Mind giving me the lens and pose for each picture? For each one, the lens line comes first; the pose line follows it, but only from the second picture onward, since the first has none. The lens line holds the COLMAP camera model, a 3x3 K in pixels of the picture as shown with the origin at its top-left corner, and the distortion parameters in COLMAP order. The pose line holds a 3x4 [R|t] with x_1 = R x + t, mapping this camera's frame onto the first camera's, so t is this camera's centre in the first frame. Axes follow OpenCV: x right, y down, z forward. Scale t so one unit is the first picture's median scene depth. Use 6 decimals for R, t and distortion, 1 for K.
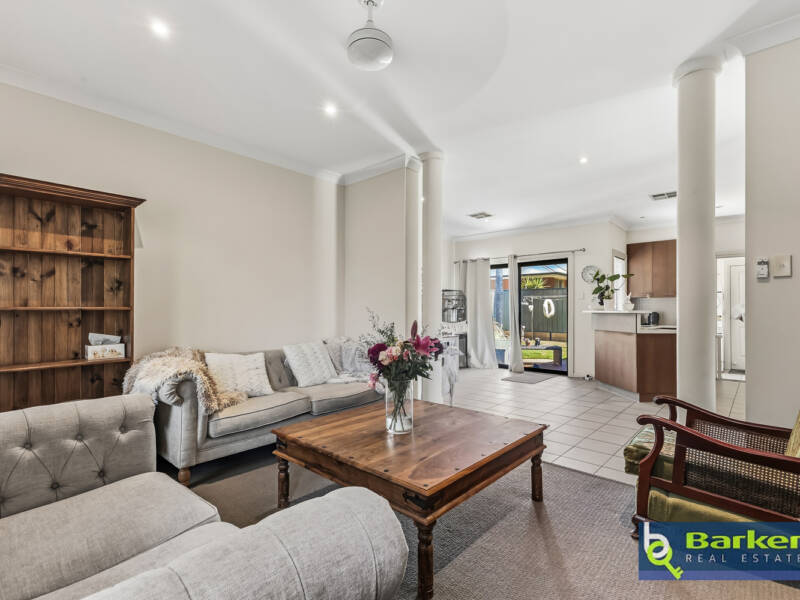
lens RADIAL K [[390.4, 0, 401.8], [0, 390.4, 304.5], [0, 0, 1]] dist [0.003905, -0.000859]
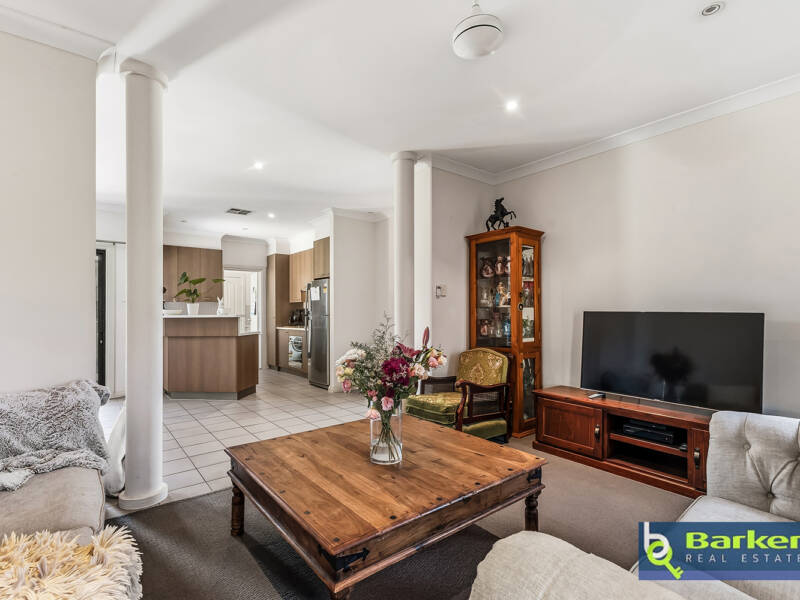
lens RADIAL K [[396.3, 0, 399.0], [0, 396.3, 312.0], [0, 0, 1]] dist [0.001444, -0.000164]
pose [[0.168790, -0.003380, 0.985646, -0.788457], [-0.013125, 0.999898, 0.005676, -0.007784], [-0.985565, -0.013895, 0.168728, 0.759499]]
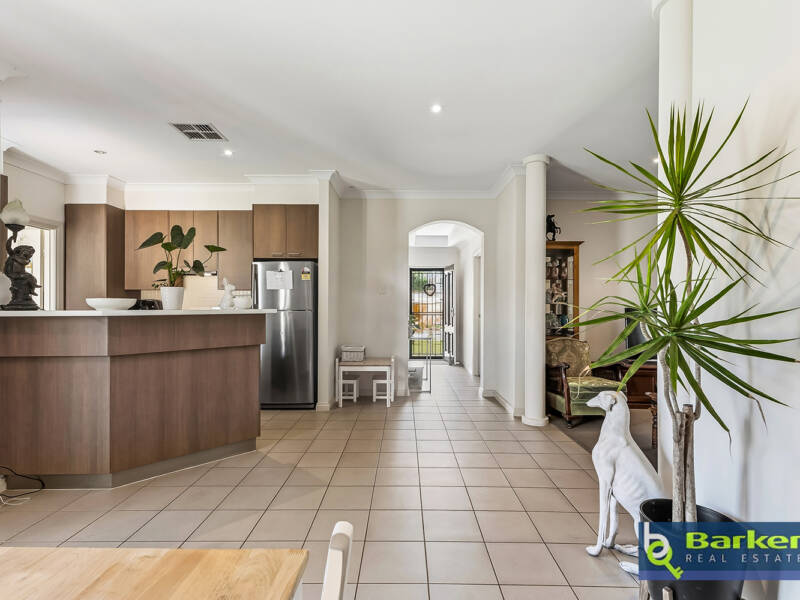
lens RADIAL K [[390.4, 0, 401.8], [0, 390.4, 304.5], [0, 0, 1]] dist [0.003905, -0.000859]
pose [[-0.661184, -0.001793, 0.750221, -0.080321], [-0.019319, 0.999706, -0.014636, 0.025934], [-0.749975, -0.024171, -0.661025, 2.524524]]
